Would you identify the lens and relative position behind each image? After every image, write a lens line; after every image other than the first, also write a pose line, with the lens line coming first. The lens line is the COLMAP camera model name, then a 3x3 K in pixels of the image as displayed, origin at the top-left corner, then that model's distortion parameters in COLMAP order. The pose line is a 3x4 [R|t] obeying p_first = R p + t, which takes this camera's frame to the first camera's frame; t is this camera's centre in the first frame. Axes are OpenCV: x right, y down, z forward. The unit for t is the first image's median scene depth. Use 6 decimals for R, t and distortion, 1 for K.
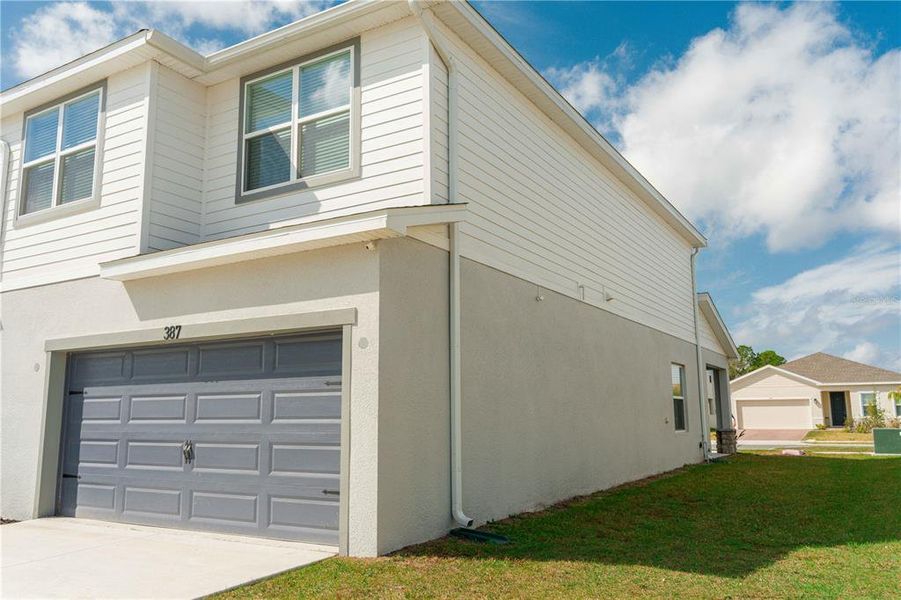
lens RADIAL K [[710.0, 0, 450.7], [0, 710.0, 299.4], [0, 0, 1]] dist [-0.013965, -0.002373]
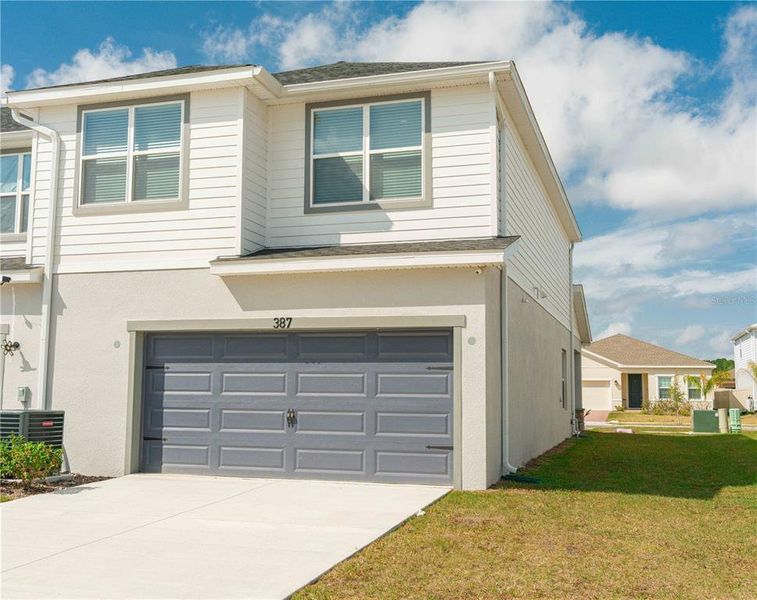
lens RADIAL K [[832.1, 0, 378.2], [0, 832.1, 300.1], [0, 0, 1]] dist [-0.011715, 0.000000]
pose [[0.974041, 0.043044, 0.222243, -0.505054], [-0.054850, 0.997377, 0.047225, -0.064667], [-0.219628, -0.058190, 0.973847, -0.414243]]
